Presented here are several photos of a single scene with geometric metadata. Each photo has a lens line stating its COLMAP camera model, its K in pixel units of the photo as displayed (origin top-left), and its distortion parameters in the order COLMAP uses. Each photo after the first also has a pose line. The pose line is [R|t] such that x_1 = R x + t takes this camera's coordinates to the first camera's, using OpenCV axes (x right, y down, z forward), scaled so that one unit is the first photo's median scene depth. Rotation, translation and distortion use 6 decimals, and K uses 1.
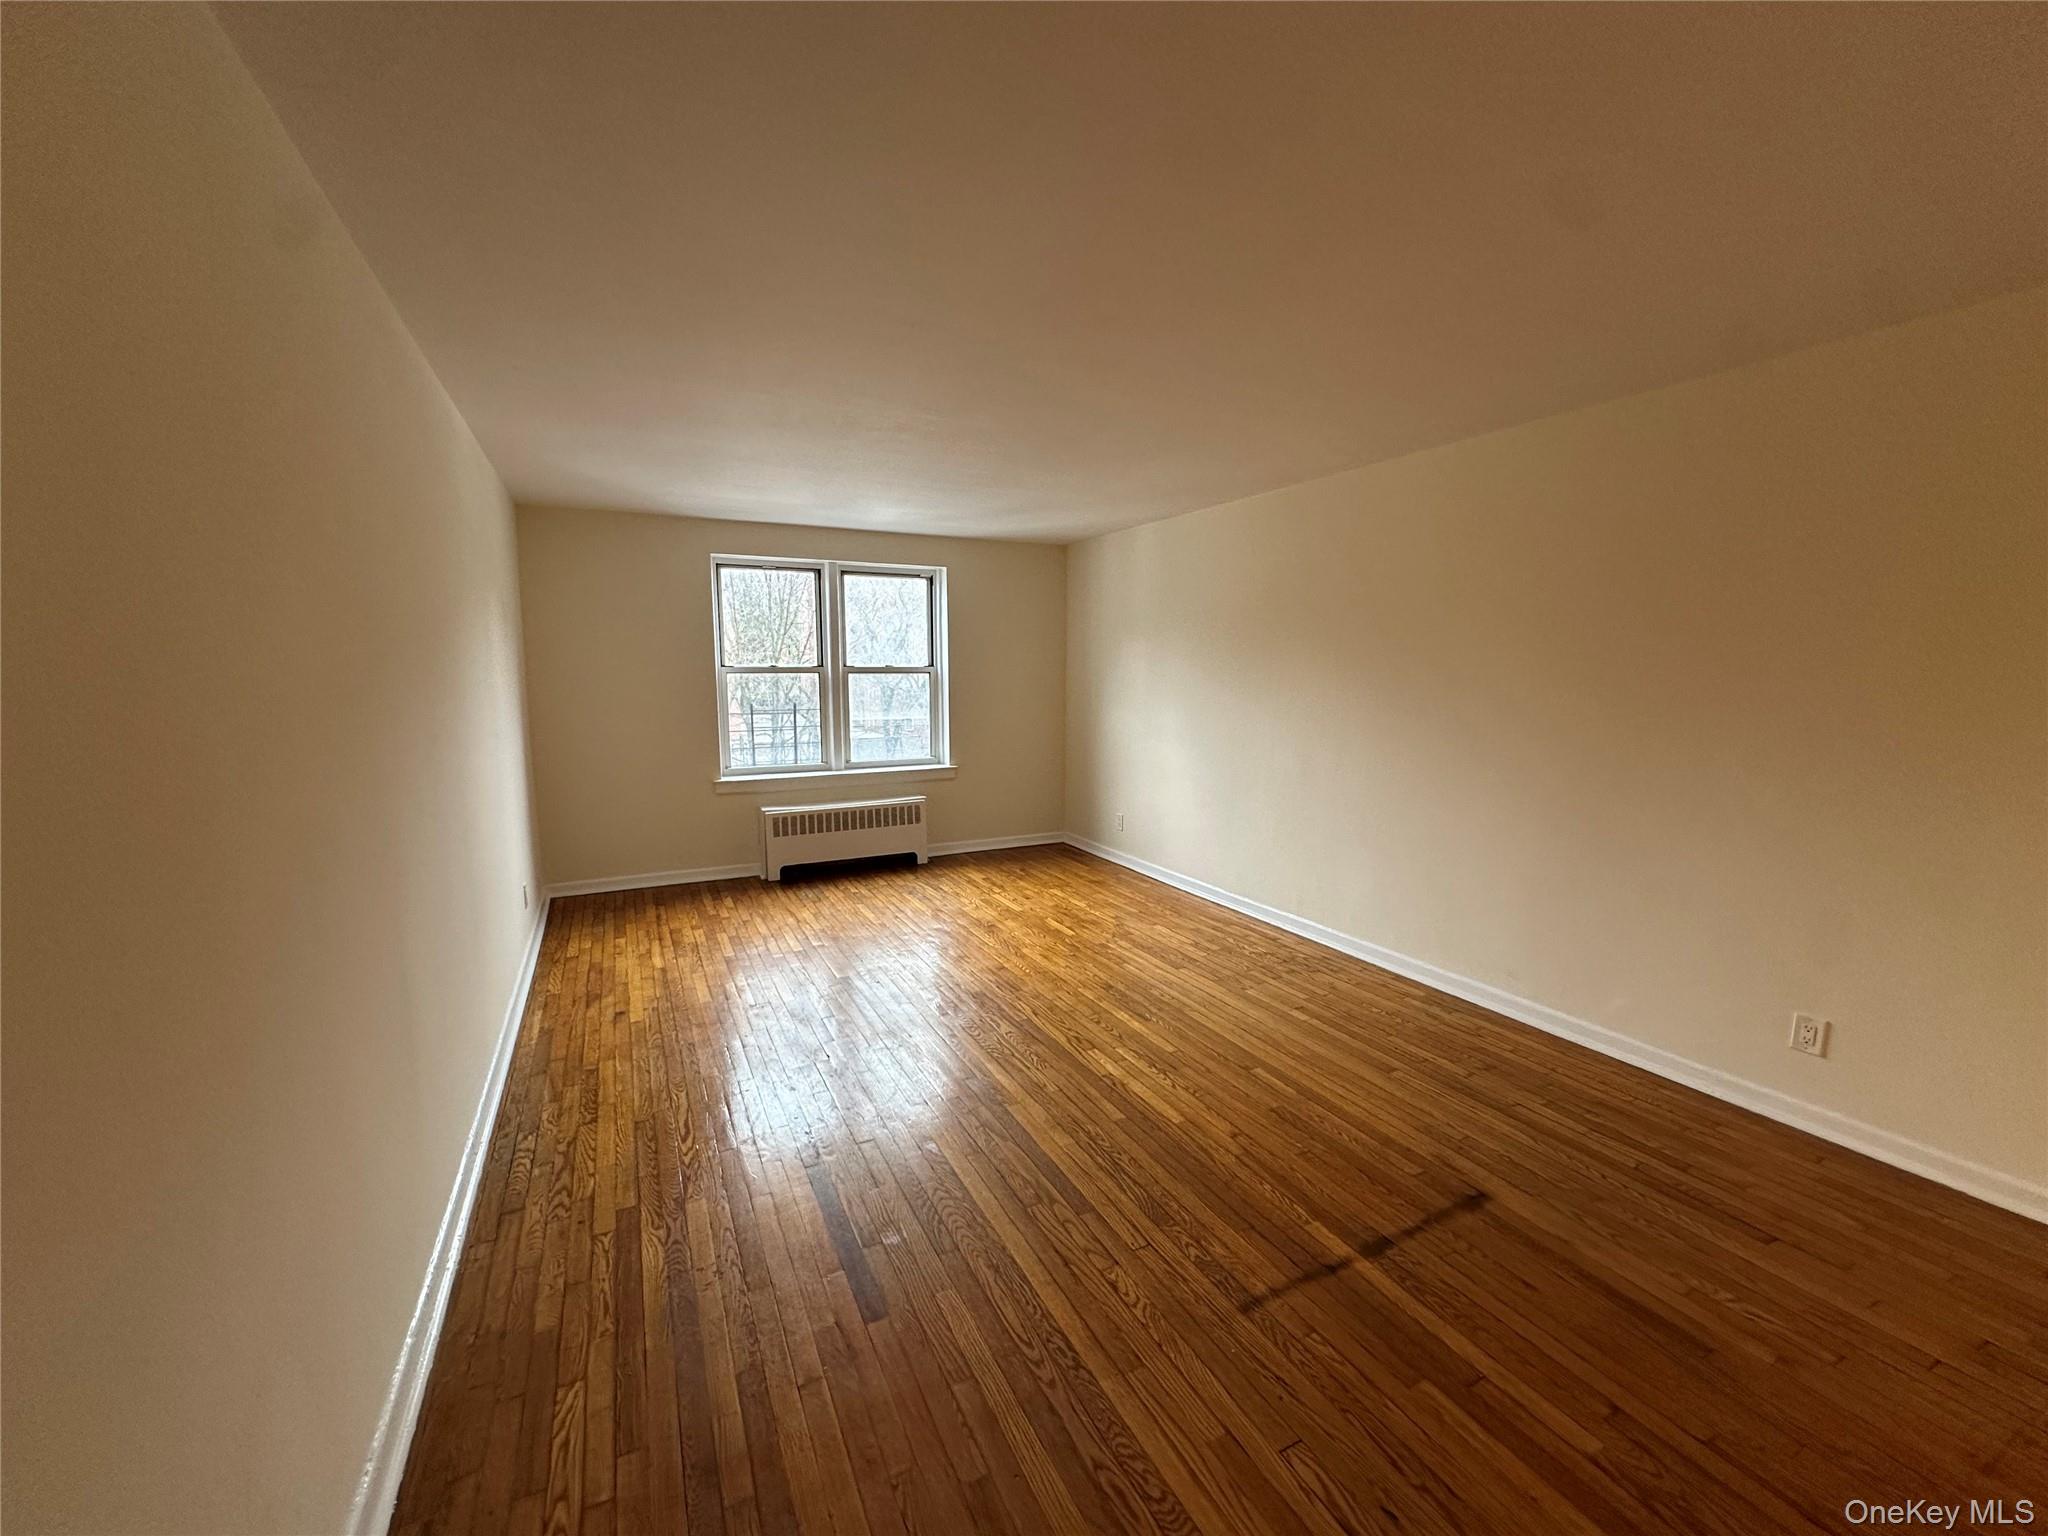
lens RADIAL K [[815.1, 0, 1026.3], [0, 815.1, 771.1], [0, 0, 1]] dist [-0.003732, 0.000760]
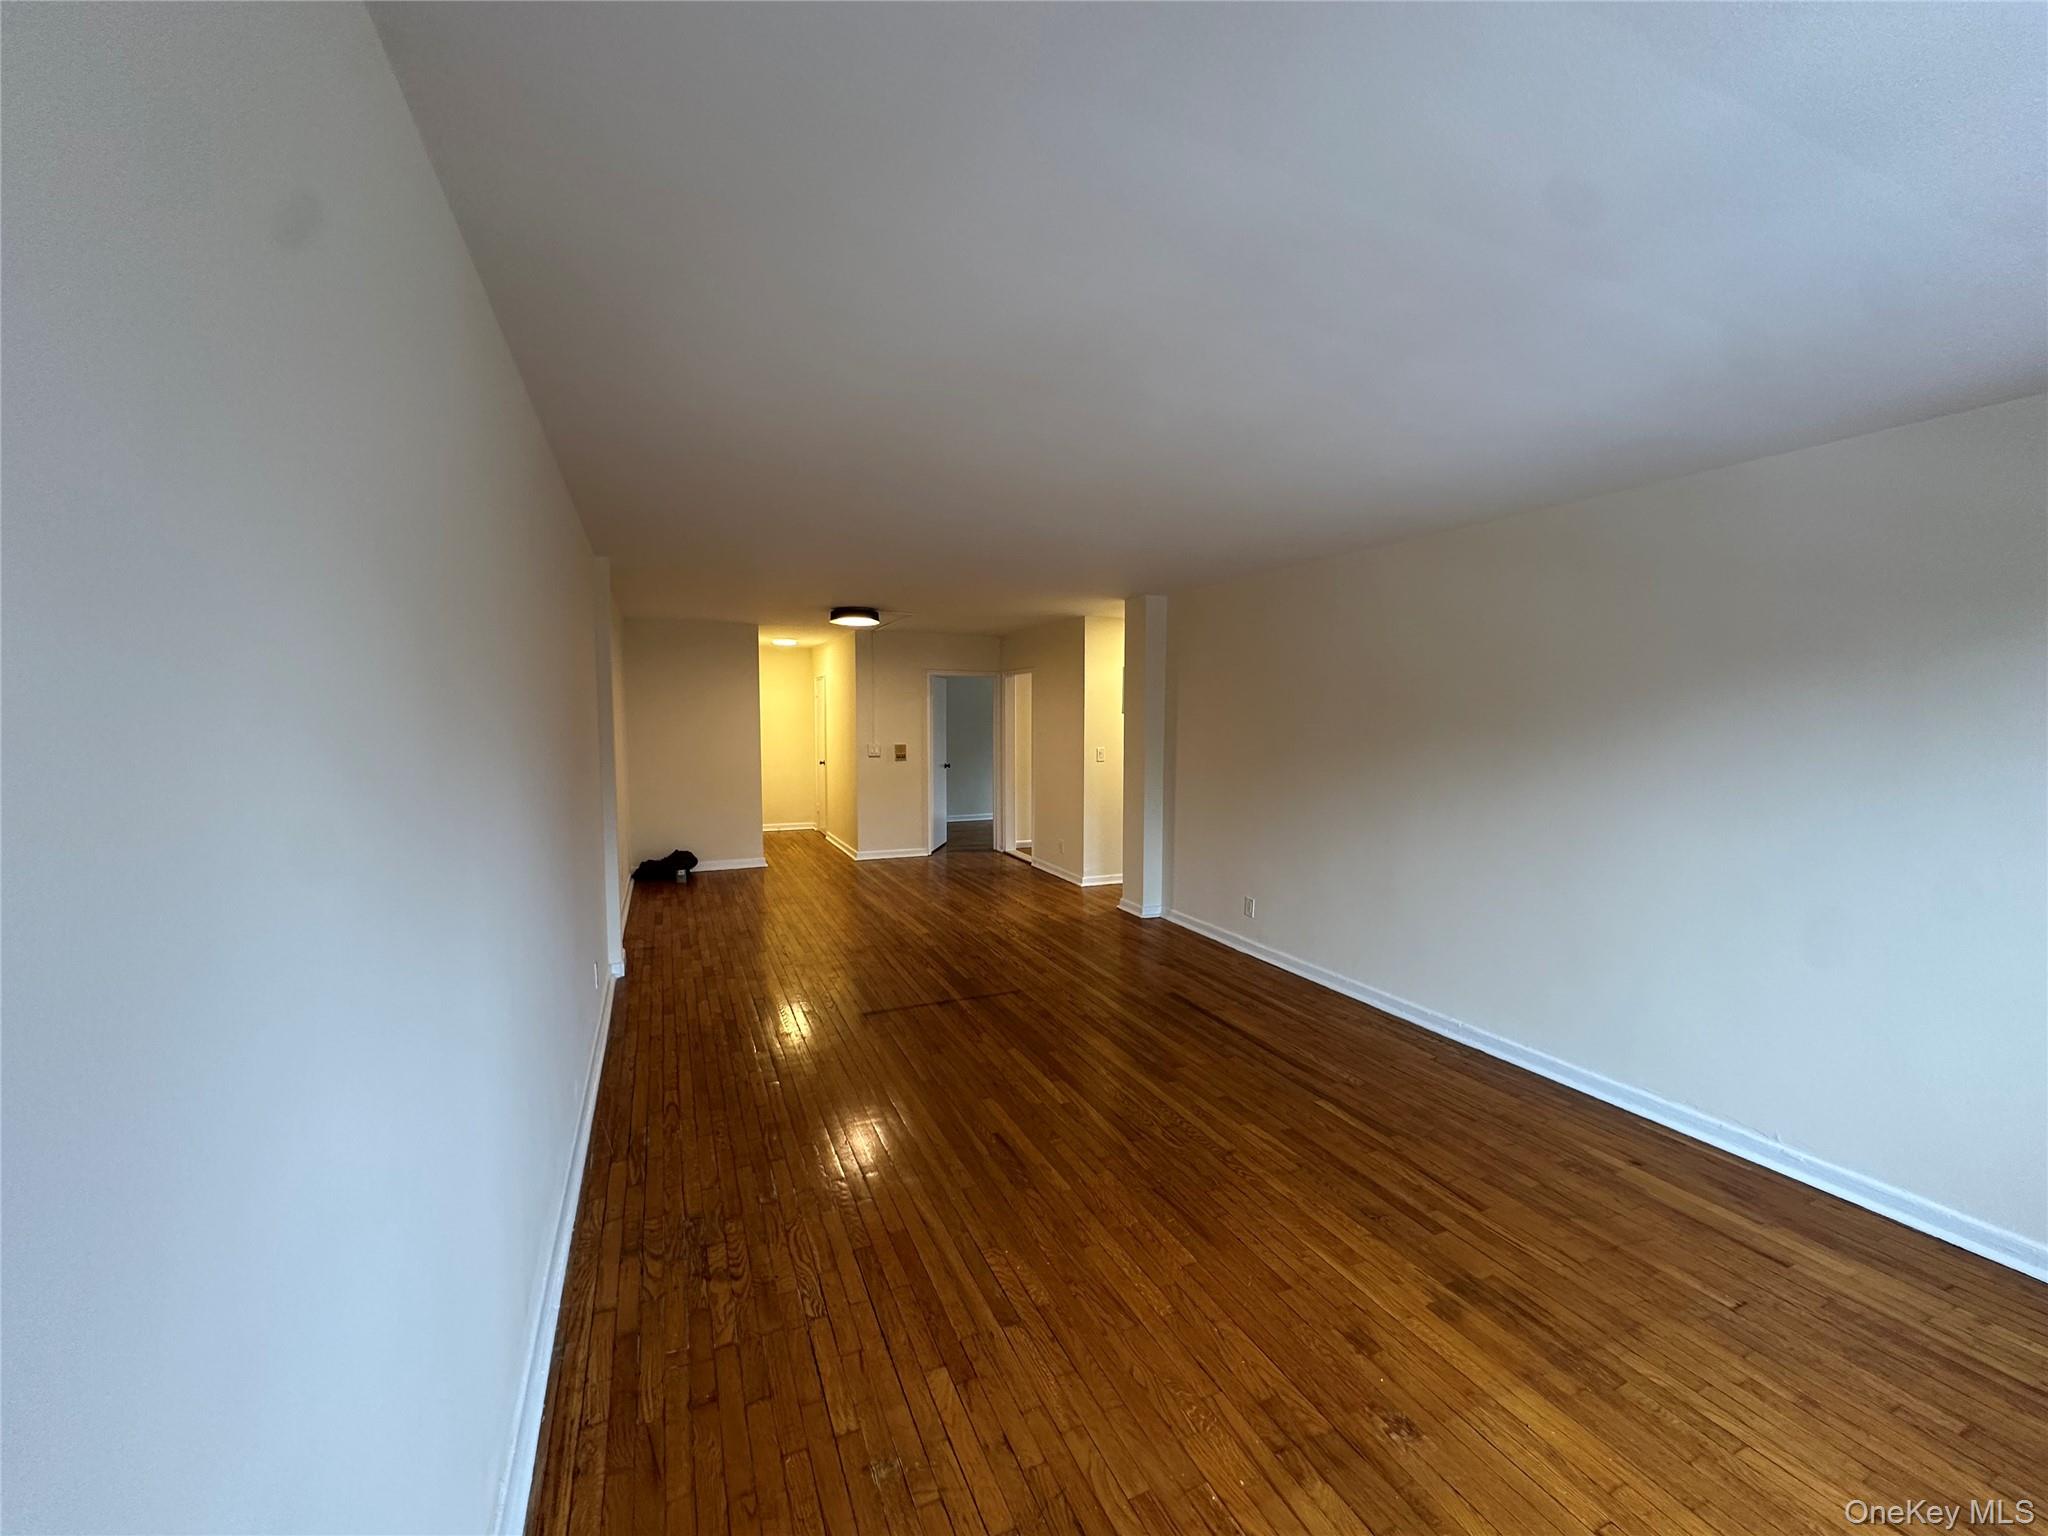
lens RADIAL K [[818.7, 0, 1026.2], [0, 818.7, 769.7], [0, 0, 1]] dist [-0.003255, 0.000607]
pose [[-0.998968, -0.004729, 0.045172, 0.047454], [0.004184, 0.980755, 0.195196, -0.155622], [-0.045226, 0.195183, -0.979724, 1.093331]]
